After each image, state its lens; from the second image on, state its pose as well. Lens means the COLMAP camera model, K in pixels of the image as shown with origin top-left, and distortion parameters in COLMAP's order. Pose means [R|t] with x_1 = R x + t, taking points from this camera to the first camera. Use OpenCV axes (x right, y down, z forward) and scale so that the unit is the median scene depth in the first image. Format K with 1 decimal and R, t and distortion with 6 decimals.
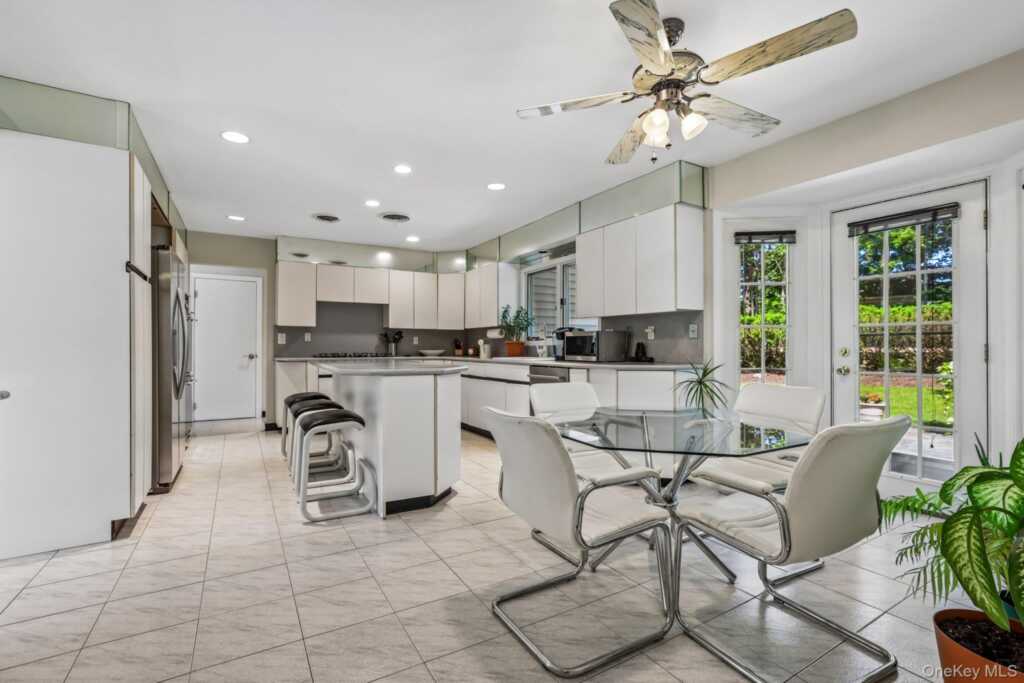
lens RADIAL K [[466.4, 0, 495.4], [0, 466.4, 343.4], [0, 0, 1]] dist [-0.004250, 0.003395]
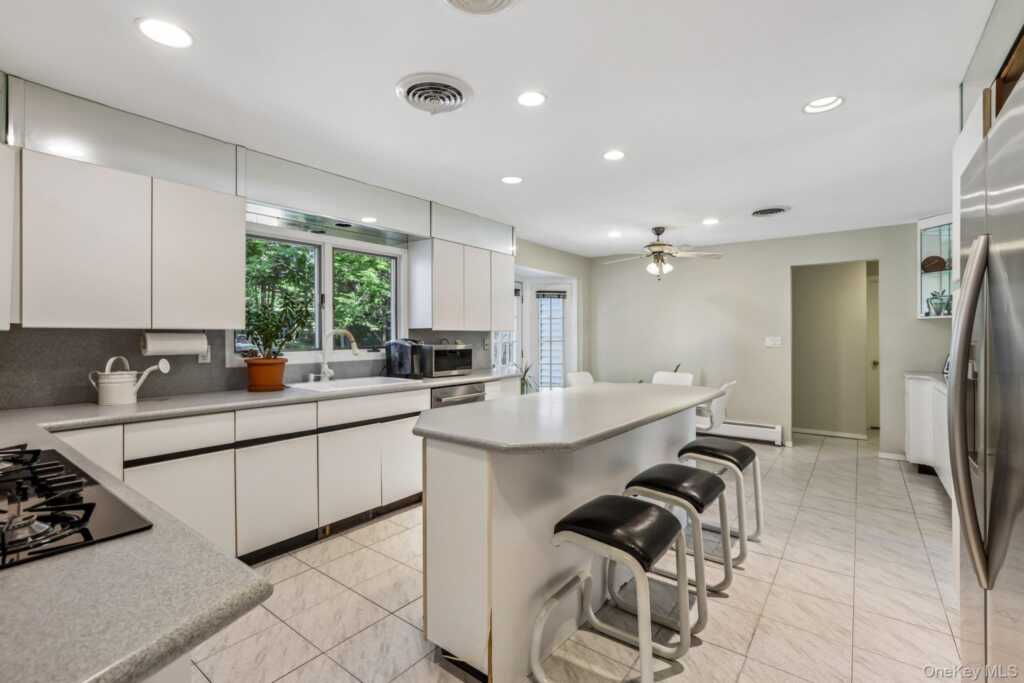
lens RADIAL K [[466.4, 0, 514.2], [0, 466.4, 339.4], [0, 0, 1]] dist [-0.004250, 0.003395]
pose [[-0.413735, -0.005636, 0.910380, -0.802061], [-0.008580, 0.999961, 0.002291, -0.043387], [-0.910357, -0.006863, -0.413767, 1.372690]]
